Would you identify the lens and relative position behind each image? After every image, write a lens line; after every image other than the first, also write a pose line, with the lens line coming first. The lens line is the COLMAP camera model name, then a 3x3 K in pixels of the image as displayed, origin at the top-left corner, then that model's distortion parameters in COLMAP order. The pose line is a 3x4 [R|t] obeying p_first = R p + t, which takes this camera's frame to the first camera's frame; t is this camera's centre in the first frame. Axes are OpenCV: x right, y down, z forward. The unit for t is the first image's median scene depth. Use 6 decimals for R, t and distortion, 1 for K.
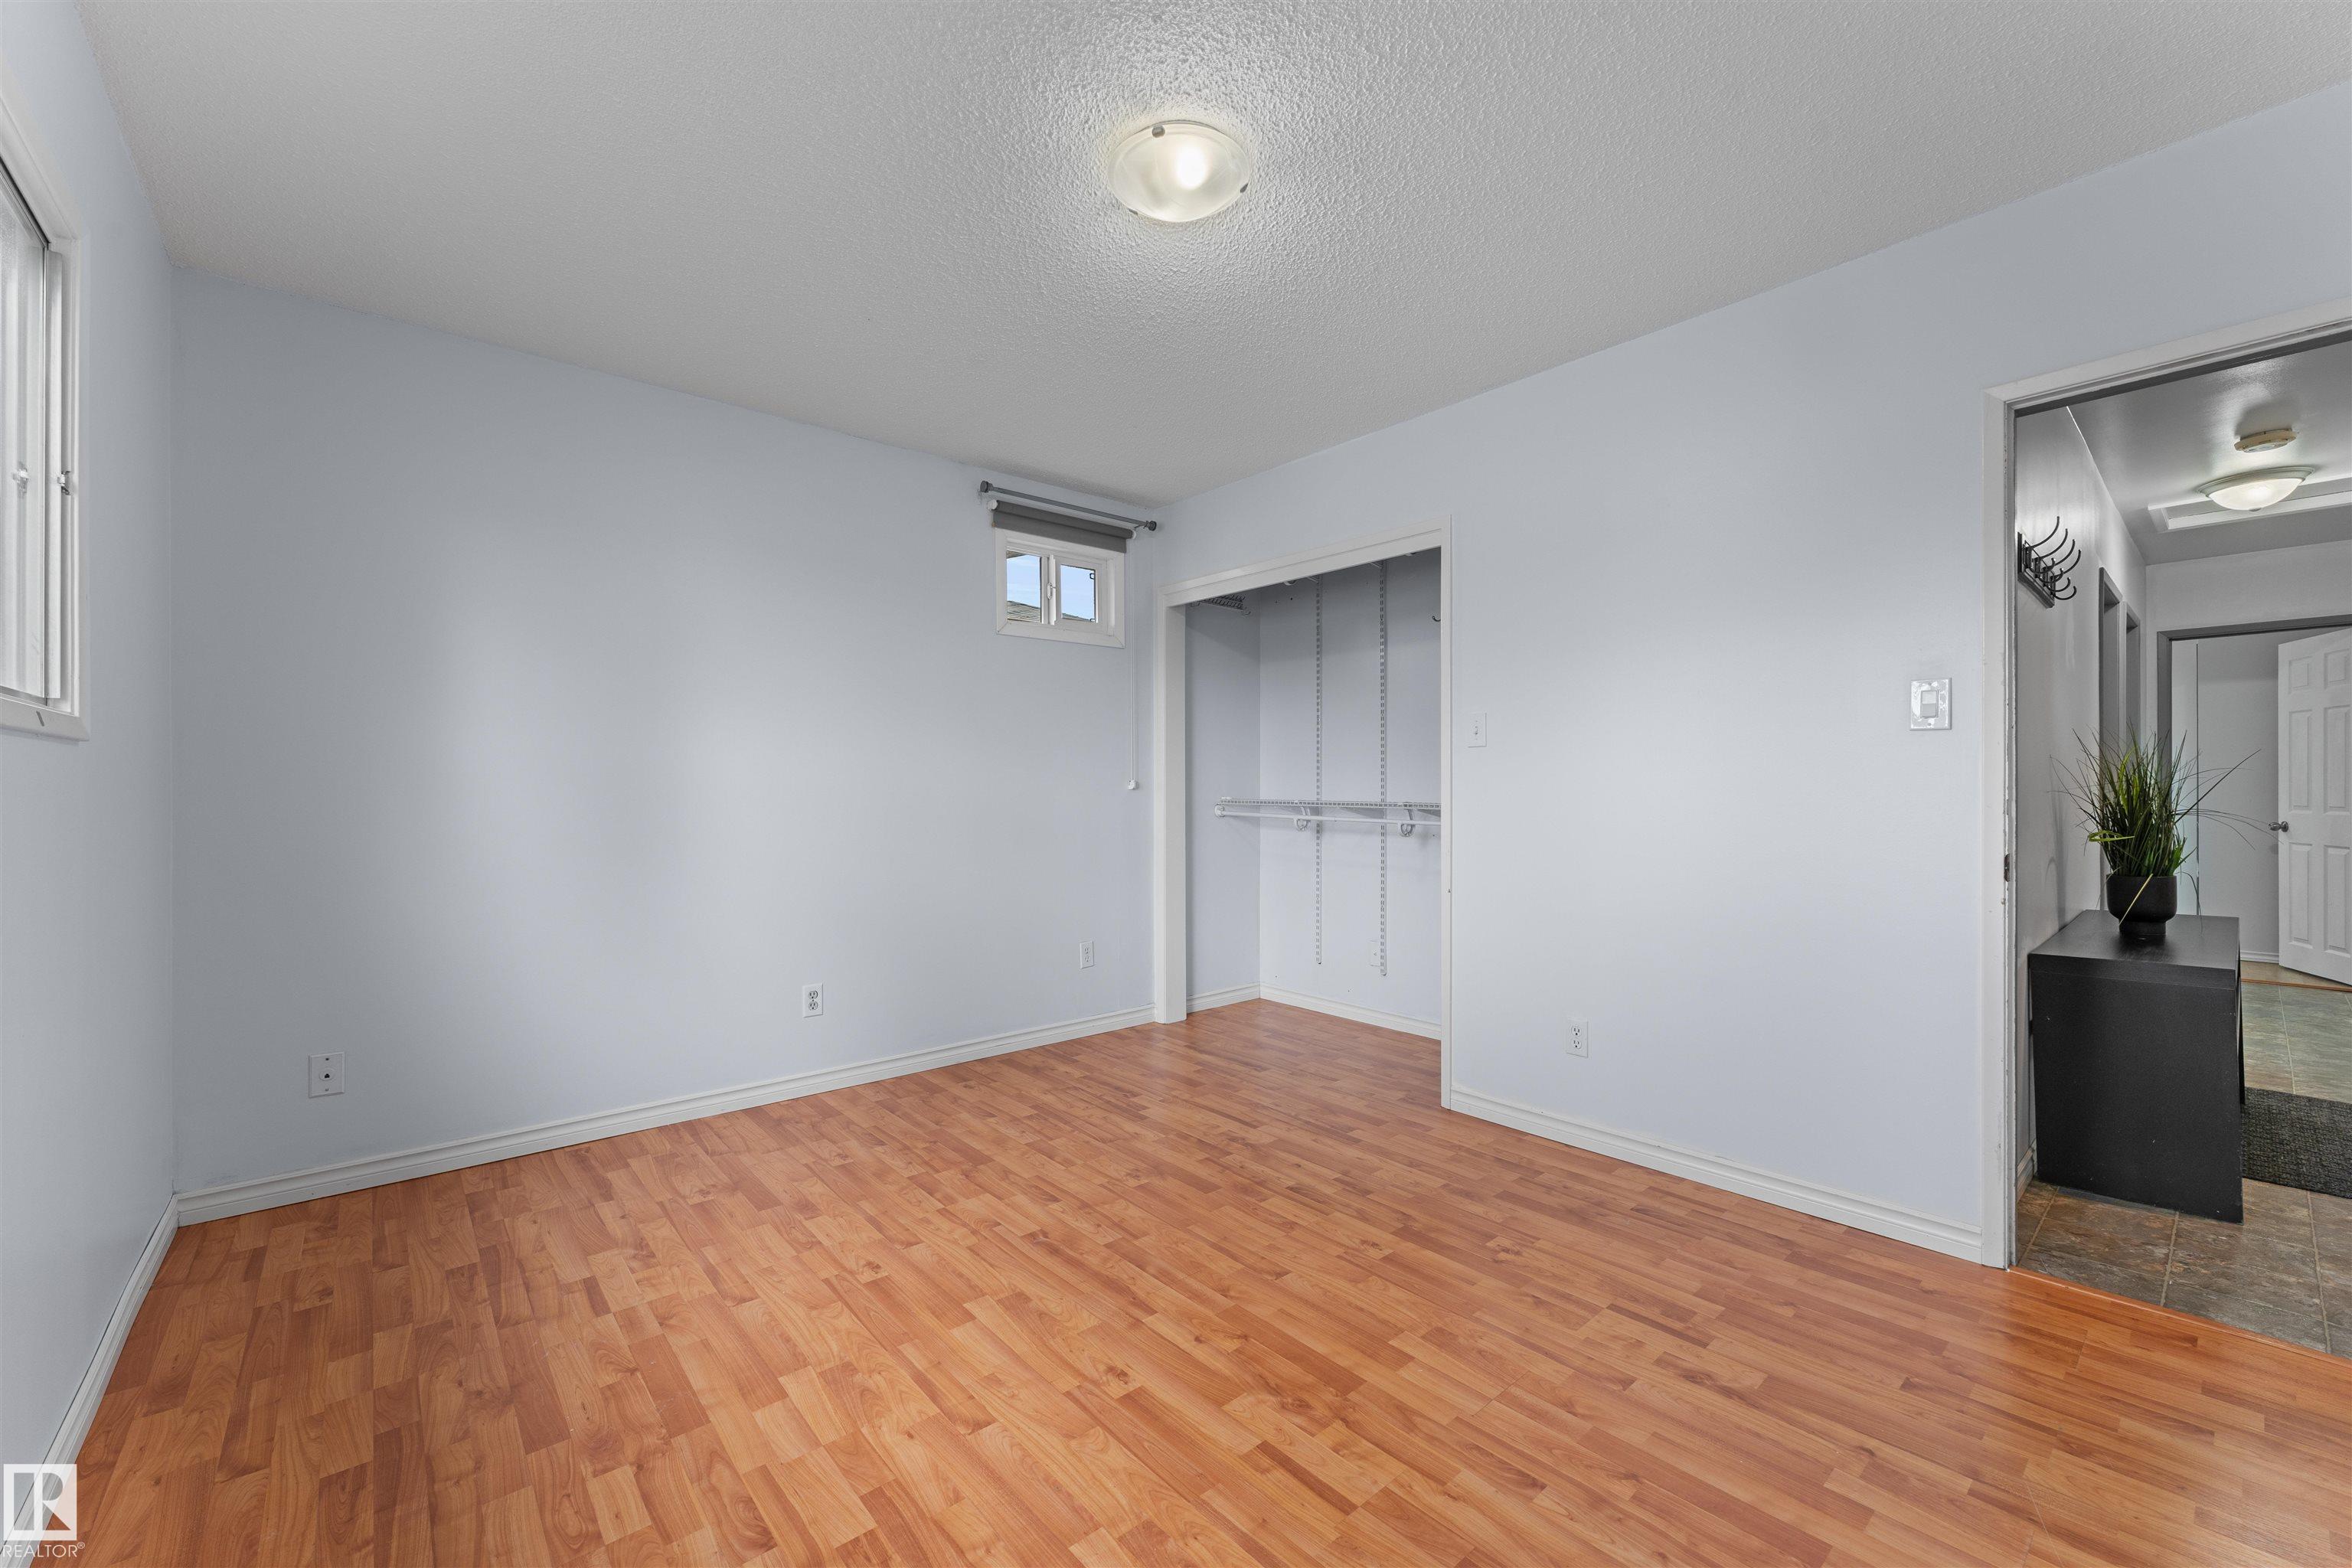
lens RADIAL K [[933.5, 0, 1176.0], [0, 933.5, 784.0], [0, 0, 1]] dist [-0.001363, -0.000490]
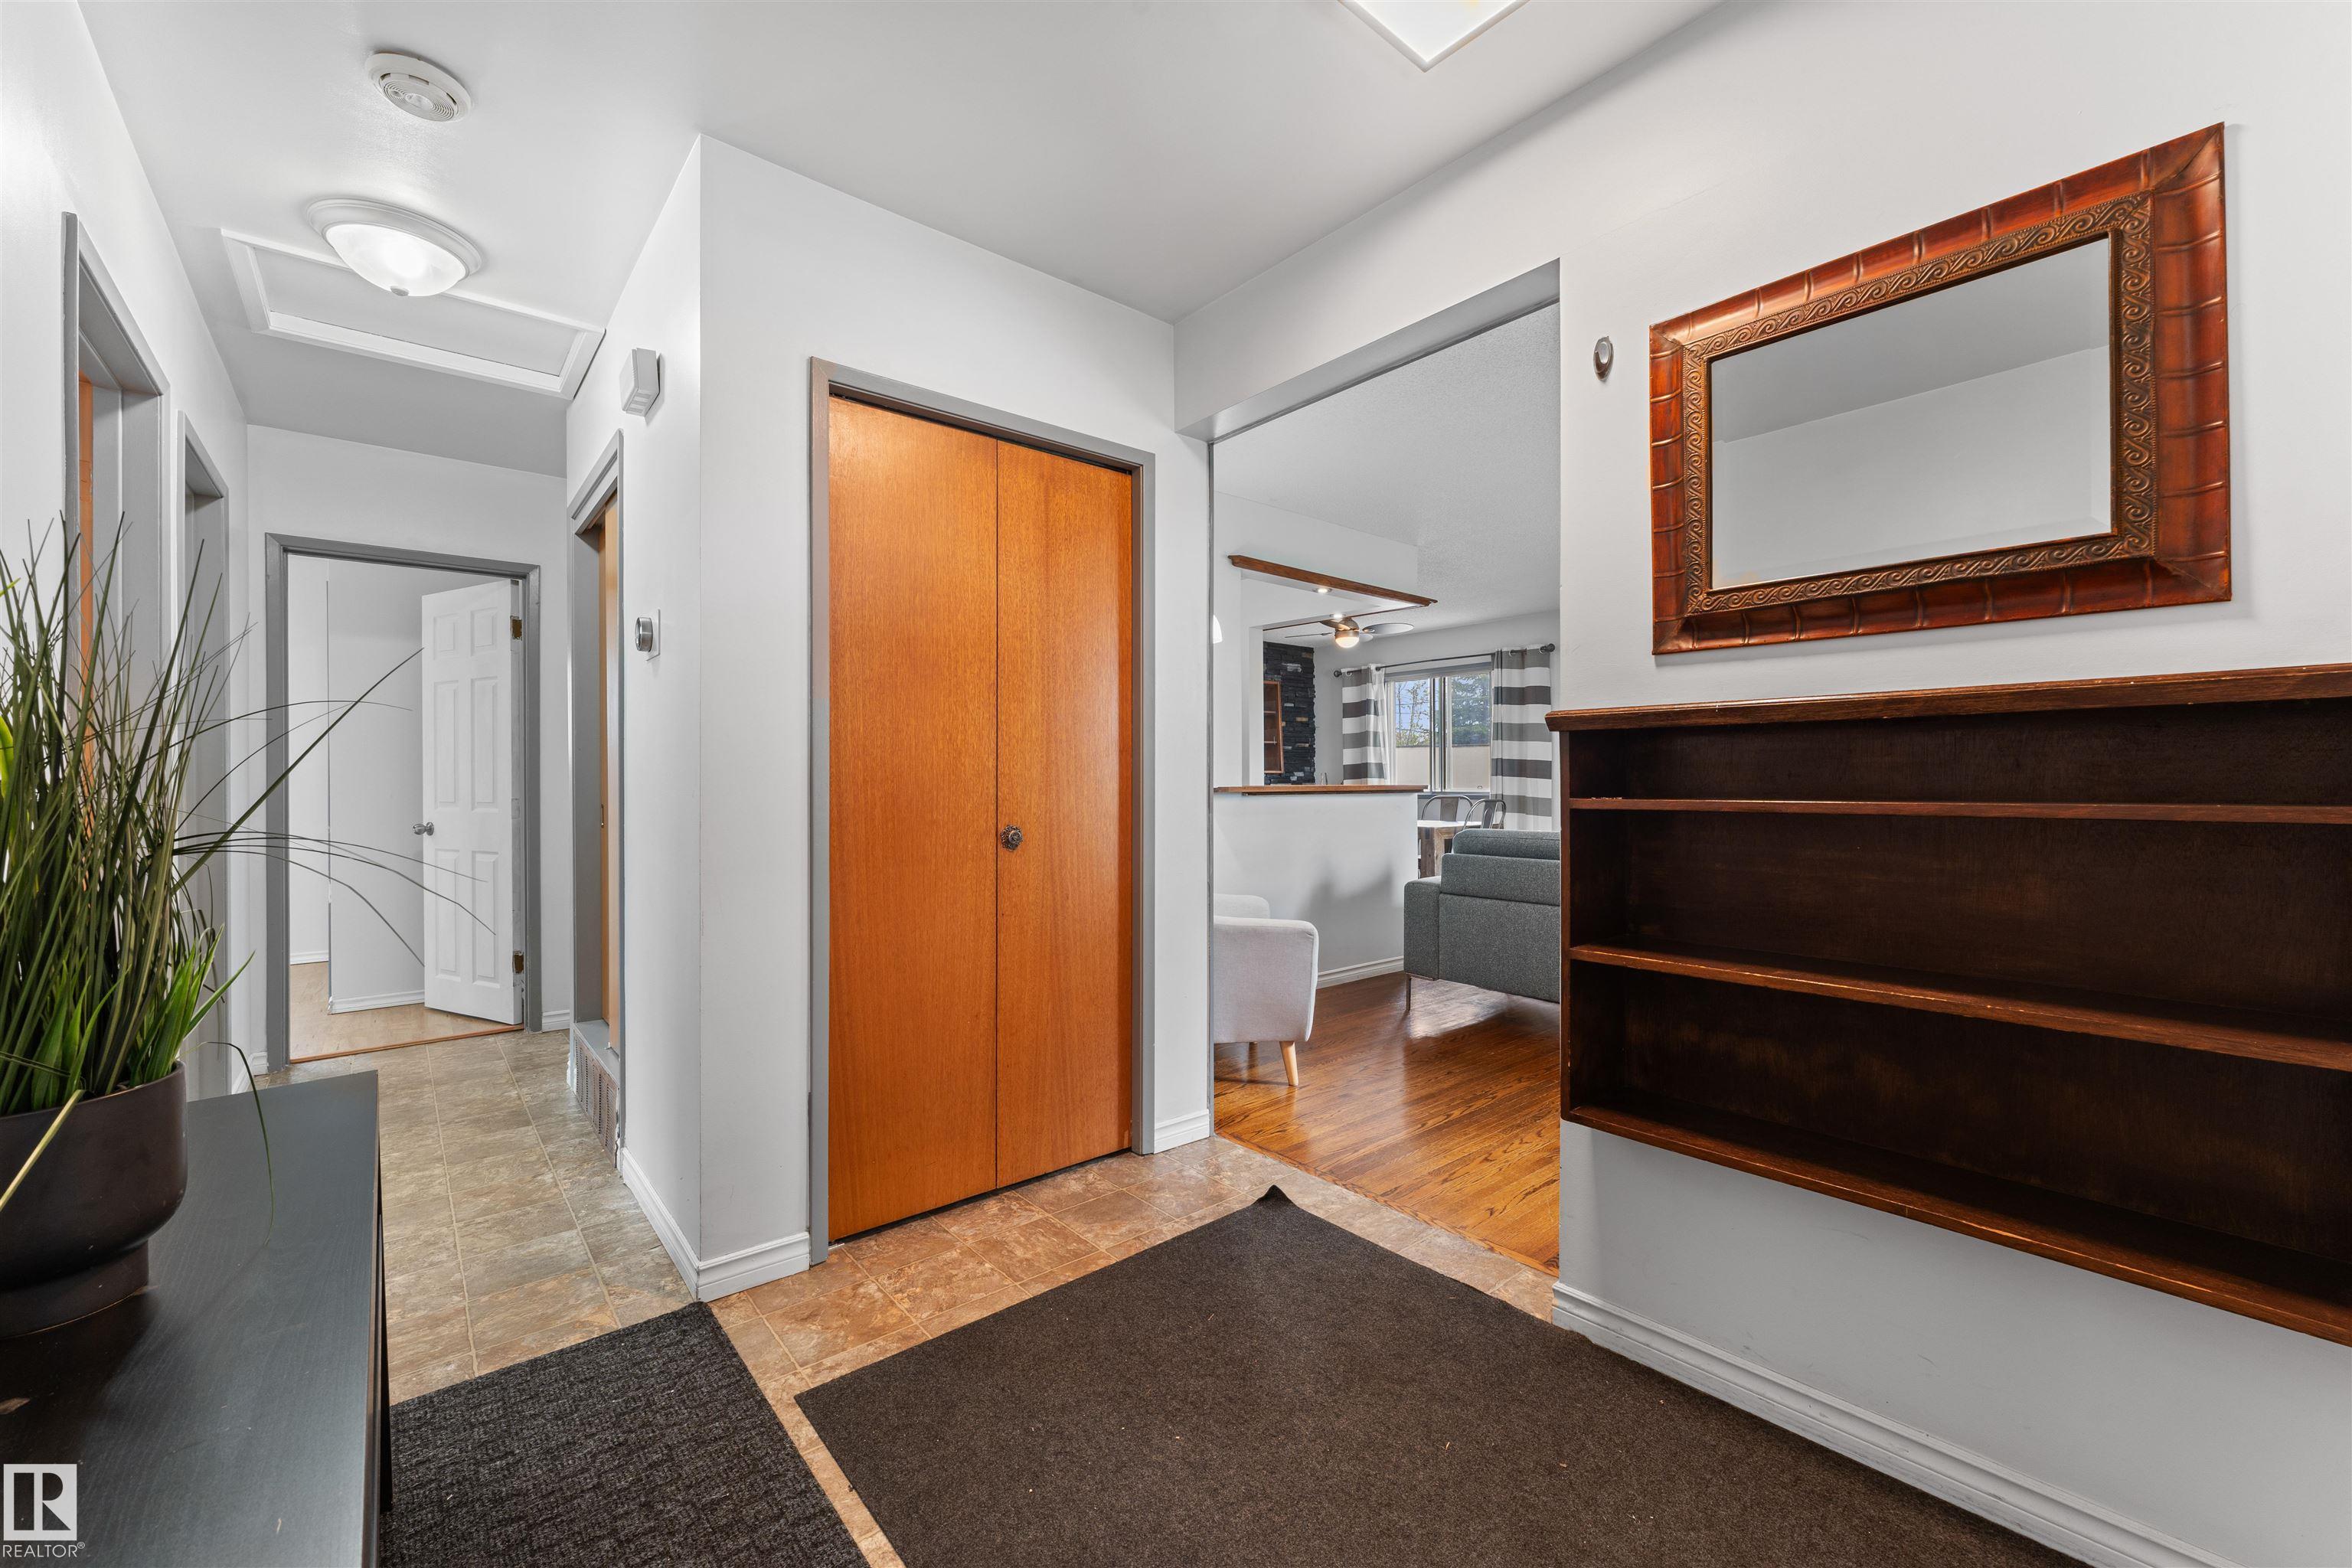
lens RADIAL K [[933.5, 0, 1176.0], [0, 933.5, 784.0], [0, 0, 1]] dist [-0.001363, -0.000490]
pose [[0.012154, -0.004237, 0.999917, 0.430035], [0.000561, 0.999991, 0.004231, 0.006114], [-0.999926, 0.000510, 0.012156, 0.375619]]
